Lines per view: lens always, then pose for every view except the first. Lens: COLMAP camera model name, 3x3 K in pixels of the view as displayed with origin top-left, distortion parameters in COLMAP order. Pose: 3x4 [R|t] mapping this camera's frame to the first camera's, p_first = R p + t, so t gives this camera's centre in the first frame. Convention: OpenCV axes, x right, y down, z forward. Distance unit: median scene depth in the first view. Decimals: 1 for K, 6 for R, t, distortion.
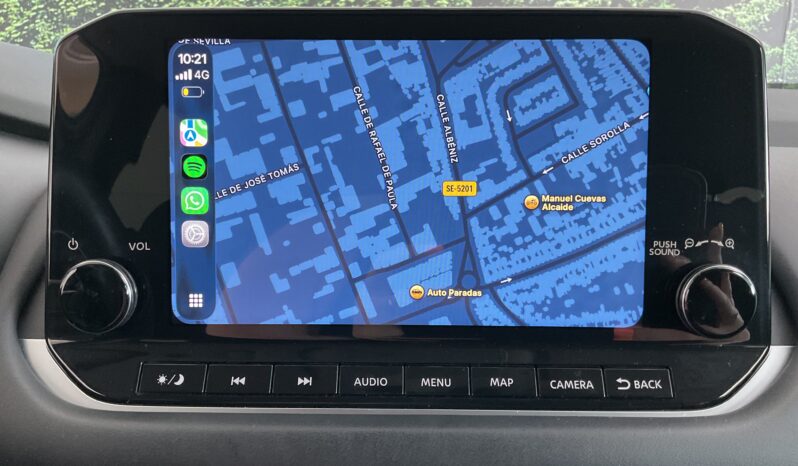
lens RADIAL K [[660.7, 0, 398.4], [0, 660.7, 227.3], [0, 0, 1]] dist [0.079312, -0.154882]
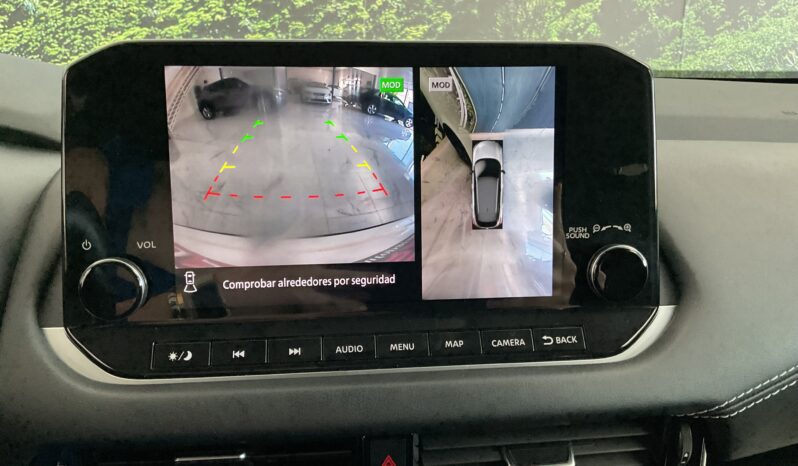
lens RADIAL K [[660.7, 0, 398.4], [0, 660.7, 227.3], [0, 0, 1]] dist [0.079312, -0.154882]
pose [[0.992678, -0.029860, 0.117038, -0.087213], [0.024029, 0.998414, 0.050921, -0.051353], [-0.118373, -0.047736, 0.991821, -0.211708]]
